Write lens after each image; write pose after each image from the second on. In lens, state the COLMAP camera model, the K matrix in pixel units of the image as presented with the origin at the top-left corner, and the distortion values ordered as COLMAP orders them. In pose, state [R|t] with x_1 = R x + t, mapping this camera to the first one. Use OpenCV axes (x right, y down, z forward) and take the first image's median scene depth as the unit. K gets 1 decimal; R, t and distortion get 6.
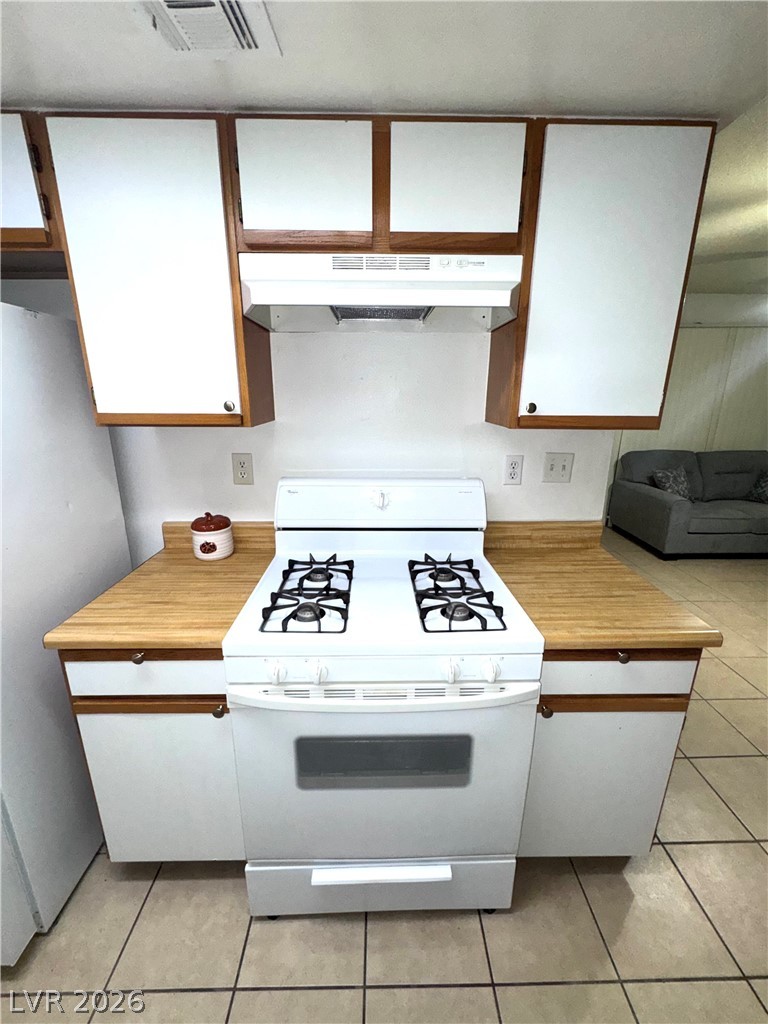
lens RADIAL K [[406.5, 0, 381.9], [0, 406.5, 510.3], [0, 0, 1]] dist [-0.003450, -0.000101]
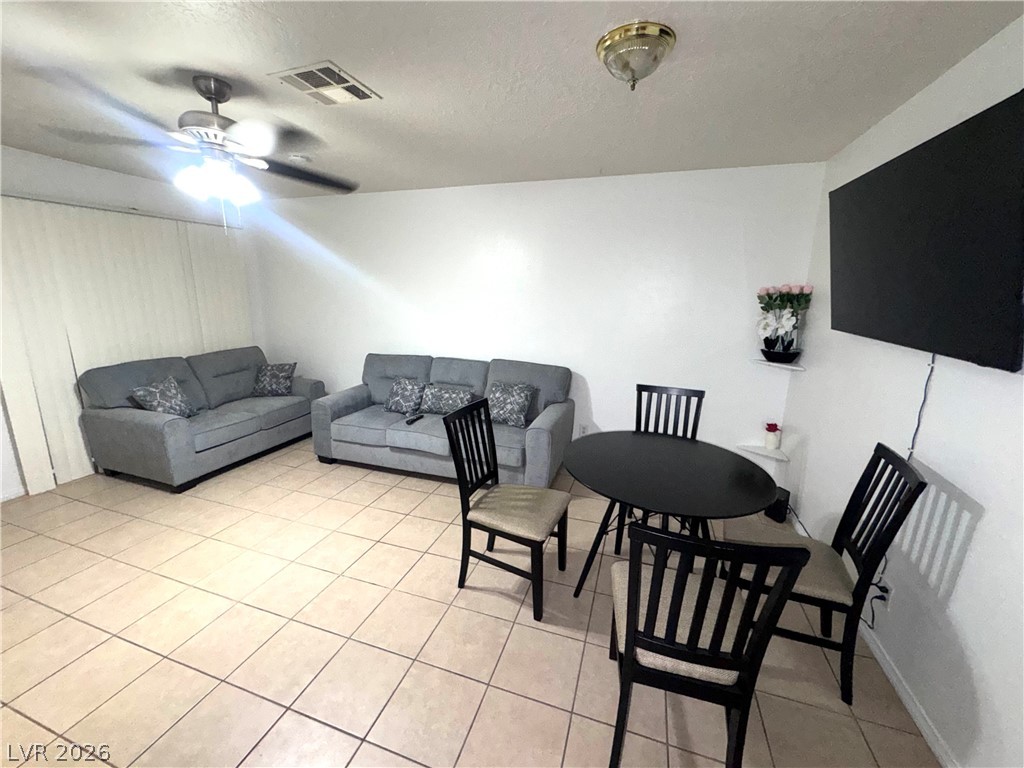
lens RADIAL K [[409.0, 0, 512.0], [0, 409.0, 384.0], [0, 0, 1]] dist [-0.006890, 0.000201]
pose [[0.327466, -0.204477, 0.922472, 0.202708], [0.246883, 0.960903, 0.125355, -0.026279], [-0.912039, 0.186693, 0.365145, 0.045196]]
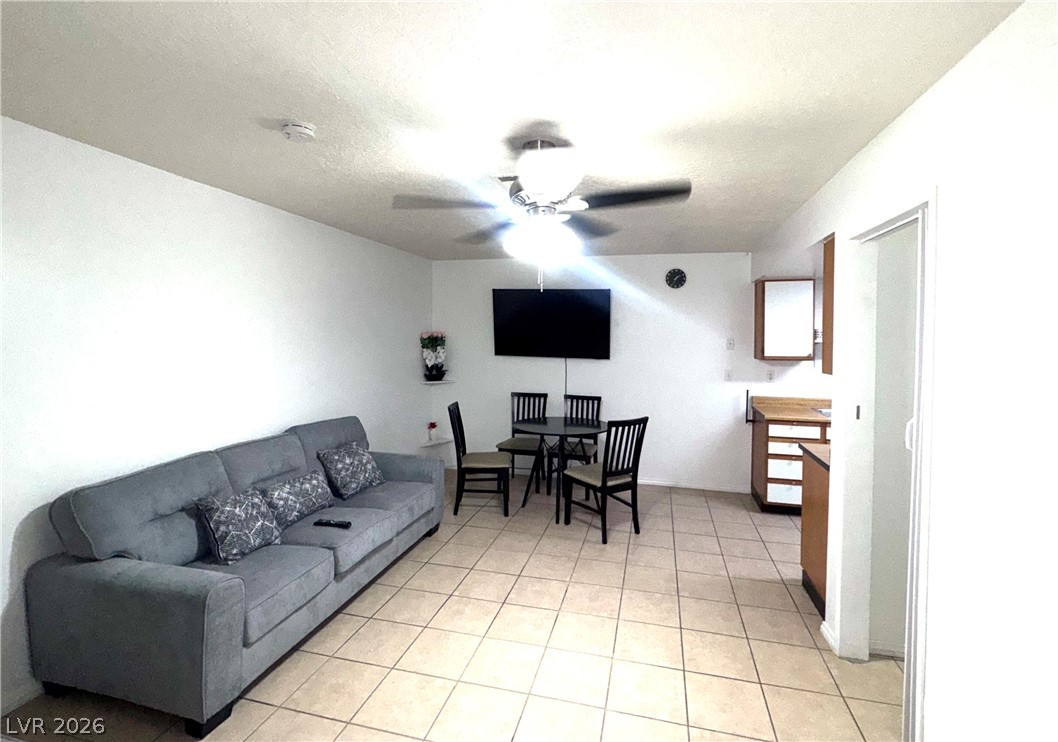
lens RADIAL K [[482.7, 0, 537.2], [0, 482.7, 349.7], [0, 0, 1]] dist [-0.001205, -0.000193]
pose [[-0.967508, -0.018039, 0.252195, 0.470436], [0.059170, 0.953600, 0.295205, -0.348812], [-0.245818, 0.300536, -0.921549, 1.124057]]
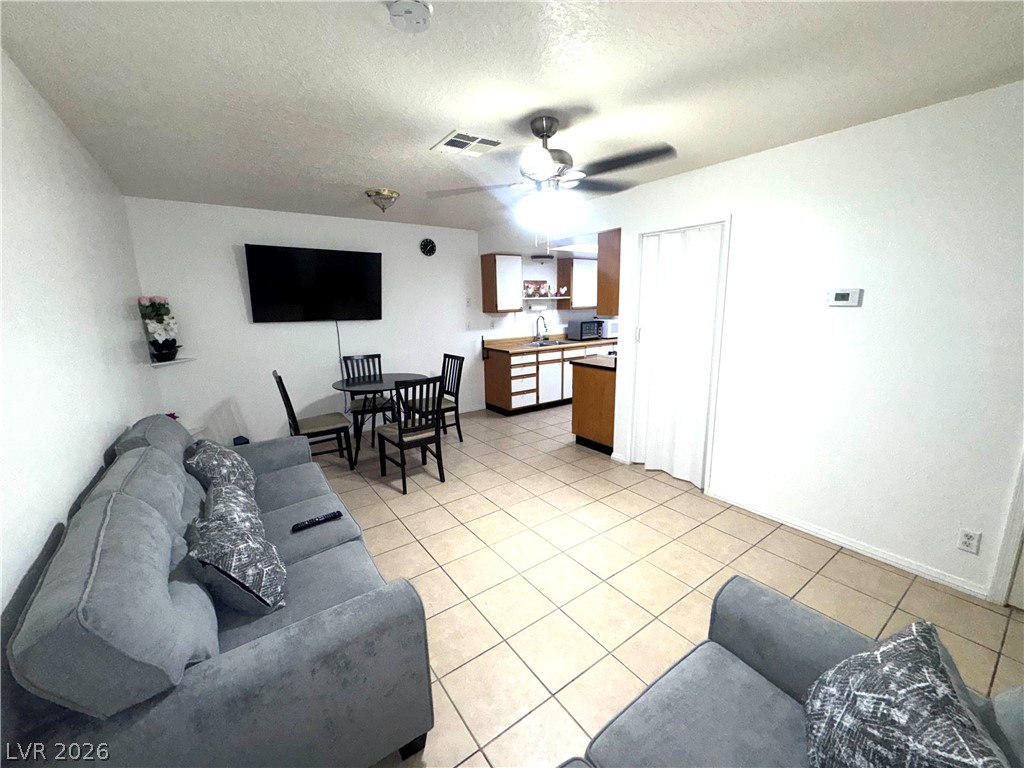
lens RADIAL K [[409.0, 0, 512.0], [0, 409.0, 384.0], [0, 0, 1]] dist [-0.006890, 0.000201]
pose [[-0.817703, 0.125554, -0.561782, 1.032255], [-0.146120, 0.898687, 0.413534, -0.312458], [0.556787, 0.420235, -0.716513, 1.045869]]
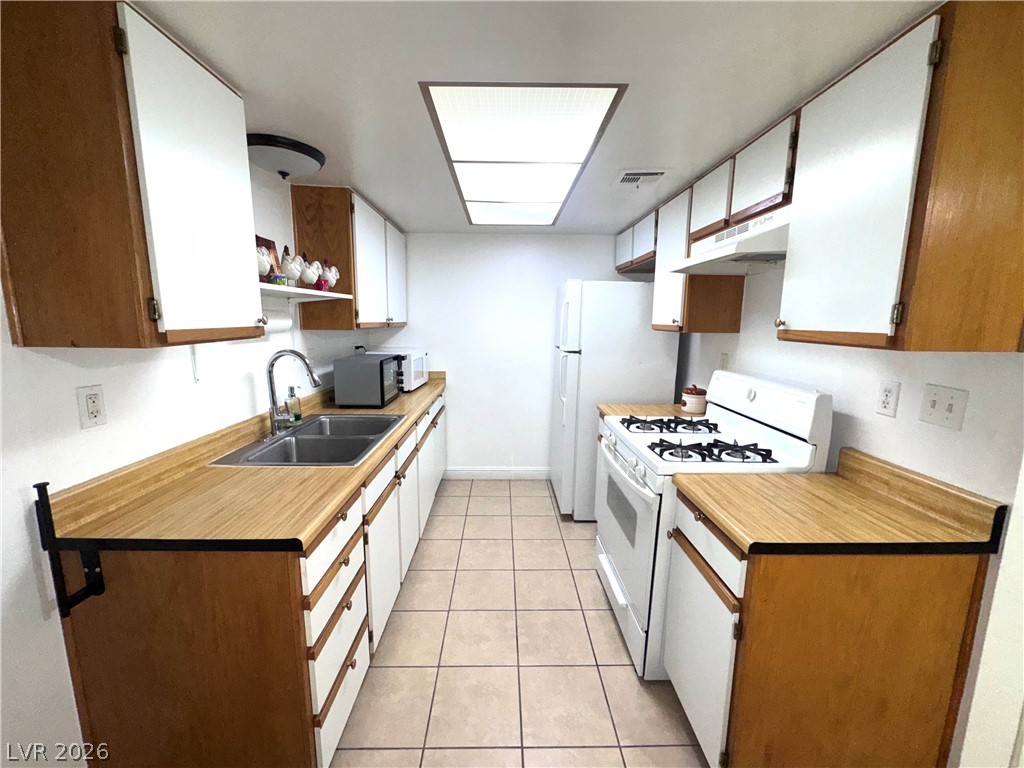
lens RADIAL K [[406.5, 0, 512.0], [0, 406.5, 384.0], [0, 0, 1]] dist [-0.003450, -0.000101]
pose [[0.005946, 0.154901, -0.987912, 0.491214], [-0.285370, 0.947110, 0.146786, -0.010993], [0.958399, 0.281048, 0.049836, 0.078187]]
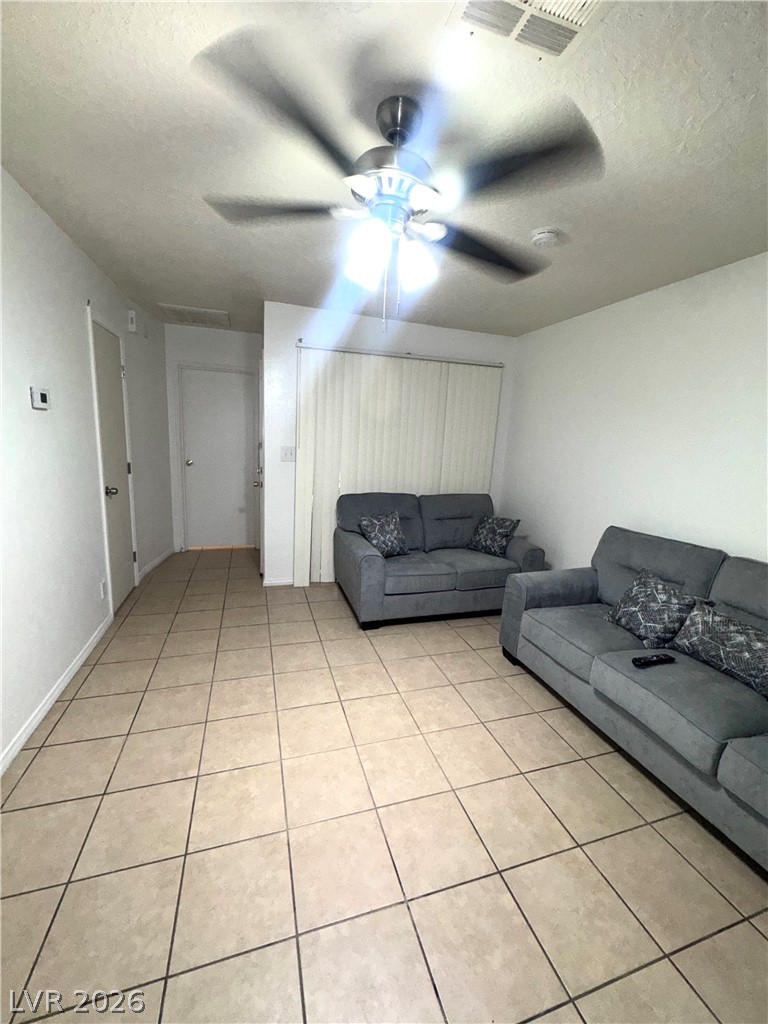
lens RADIAL K [[409.0, 0, 385.5], [0, 409.0, 510.0], [0, 0, 1]] dist [-0.006890, 0.000201]
pose [[0.956020, -0.007742, 0.293198, 0.505265], [0.035736, 0.995279, -0.090242, -0.038334], [-0.291115, 0.096751, 0.951783, 0.198457]]
